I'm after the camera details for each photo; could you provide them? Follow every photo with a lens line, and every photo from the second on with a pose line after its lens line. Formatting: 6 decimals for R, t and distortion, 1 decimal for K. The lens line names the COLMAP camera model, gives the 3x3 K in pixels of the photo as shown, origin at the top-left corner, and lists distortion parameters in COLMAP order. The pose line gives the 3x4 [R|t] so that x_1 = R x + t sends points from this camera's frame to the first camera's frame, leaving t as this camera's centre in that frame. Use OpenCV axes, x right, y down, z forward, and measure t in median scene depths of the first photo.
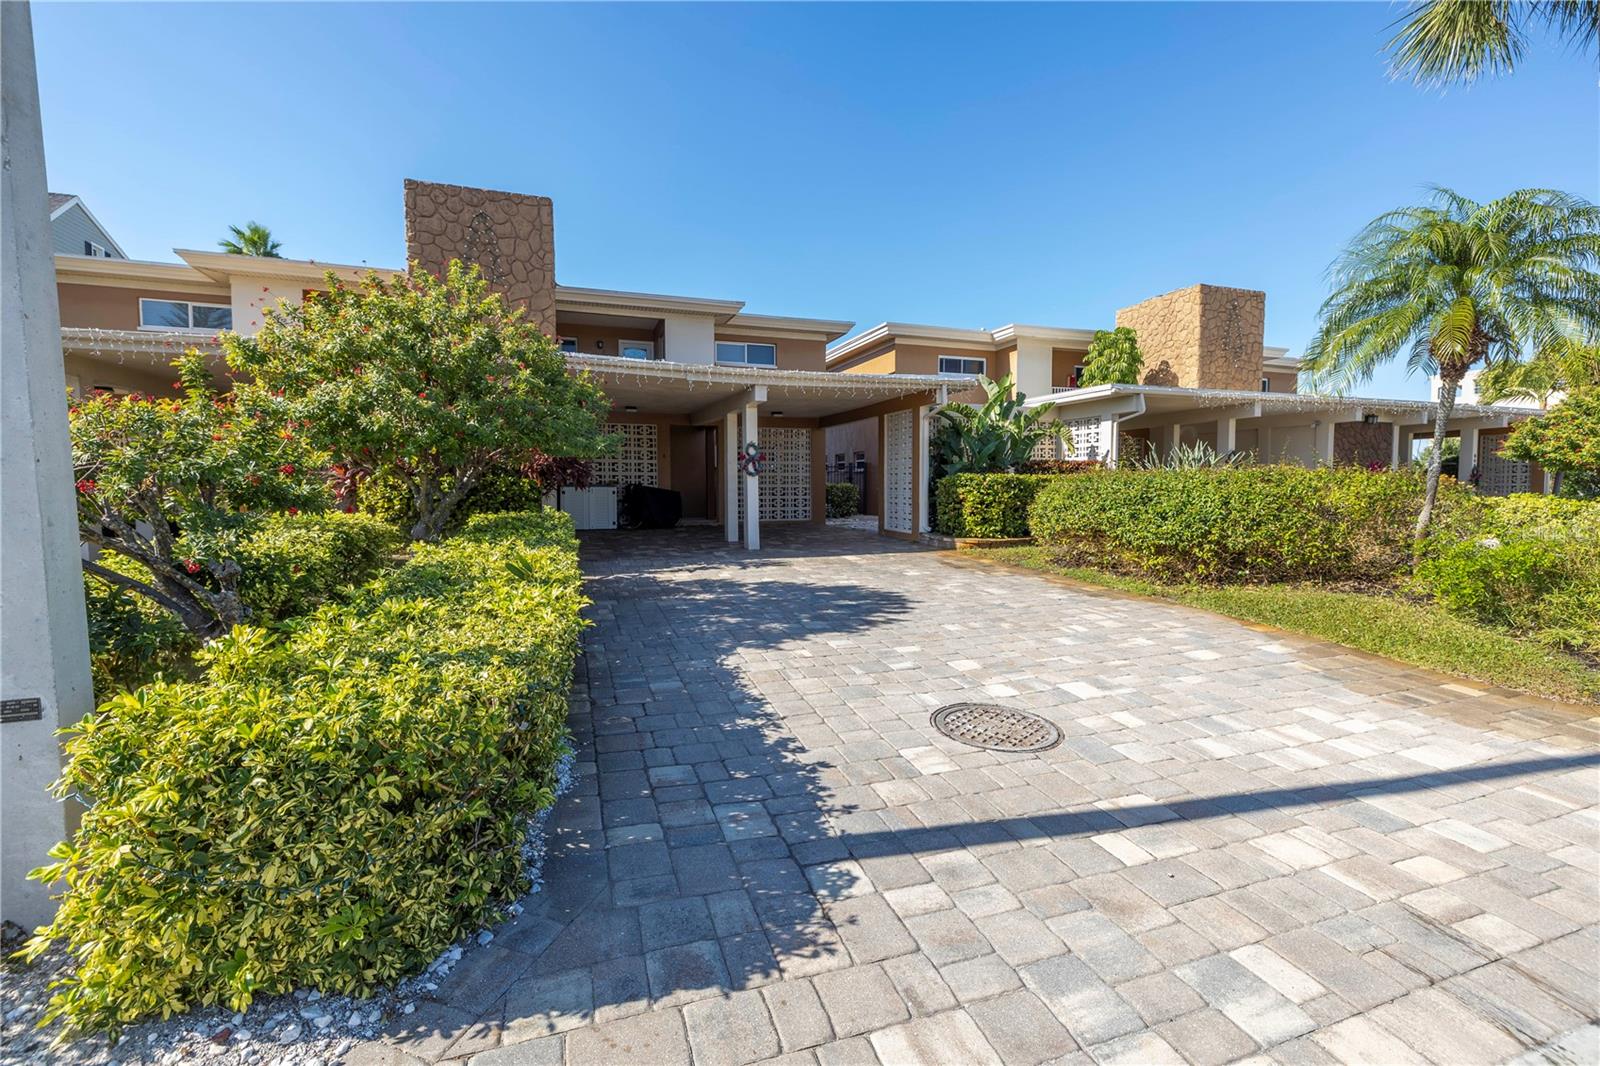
lens RADIAL K [[673.4, 0, 802.5], [0, 673.4, 534.0], [0, 0, 1]] dist [-0.003149, -0.000422]
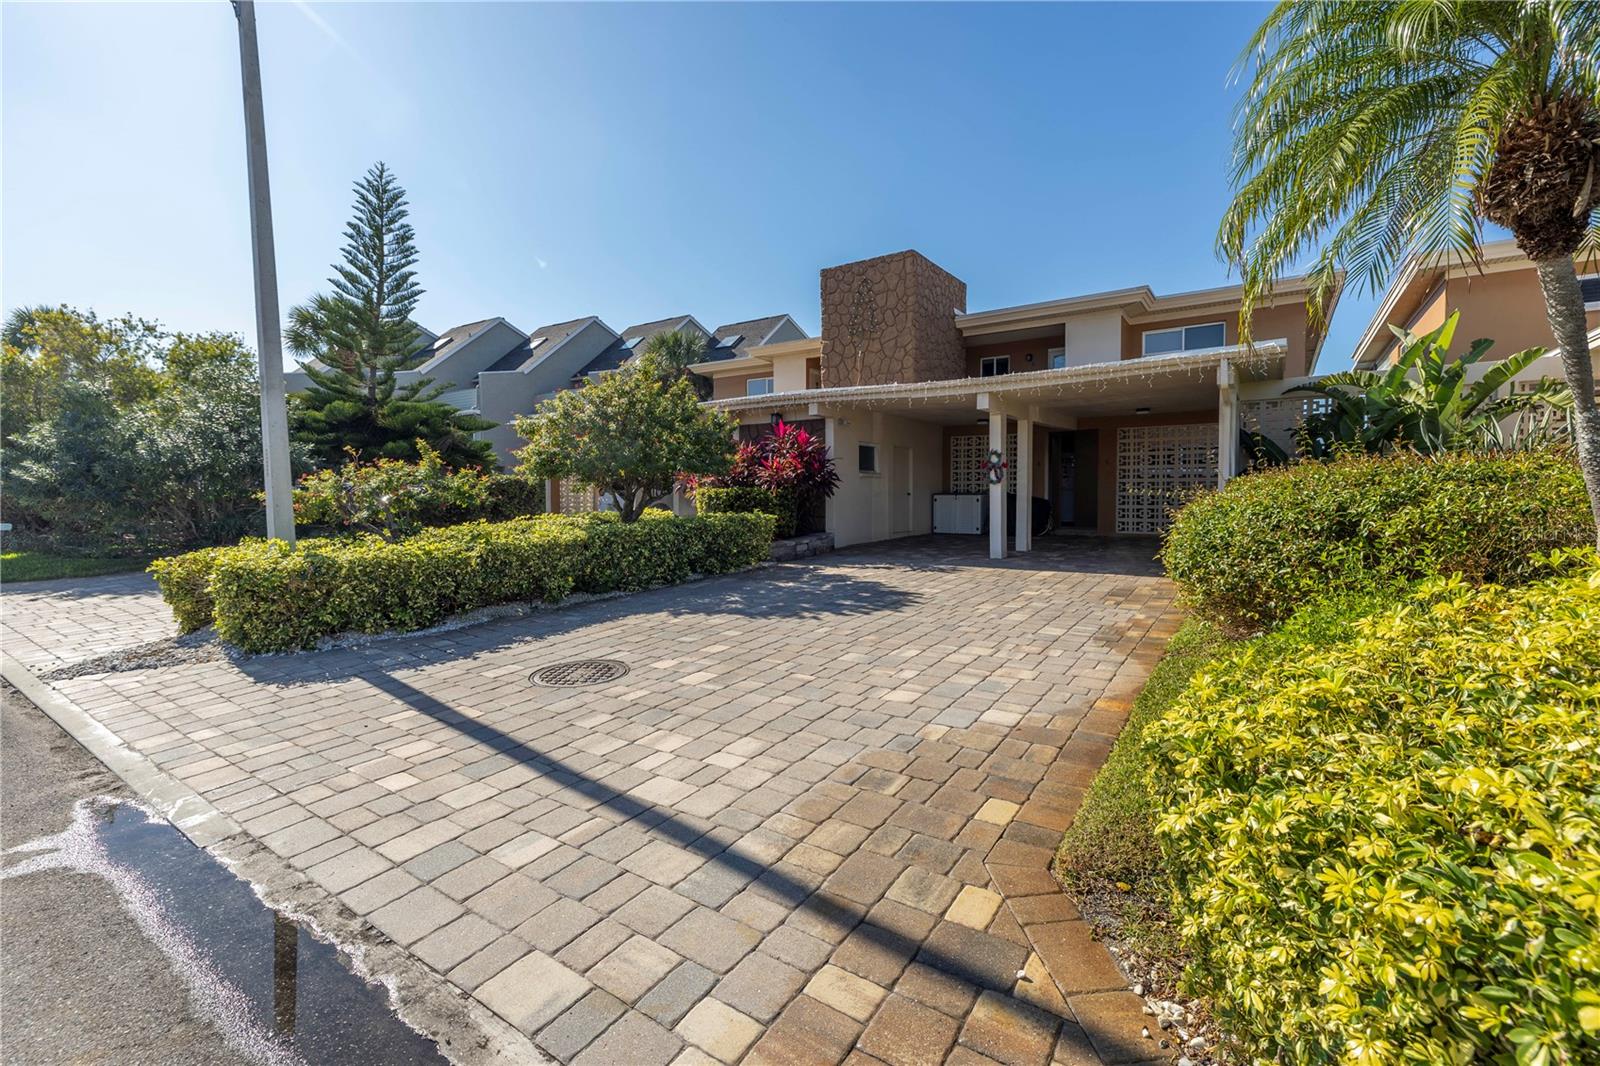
lens RADIAL K [[673.4, 0, 802.4], [0, 673.4, 531.3], [0, 0, 1]] dist [-0.003149, -0.000422]
pose [[0.603769, 0.041013, -0.796103, 0.390424], [-0.053395, 0.998513, 0.010946, -0.008877], [0.795369, 0.035899, 0.605062, 0.128825]]
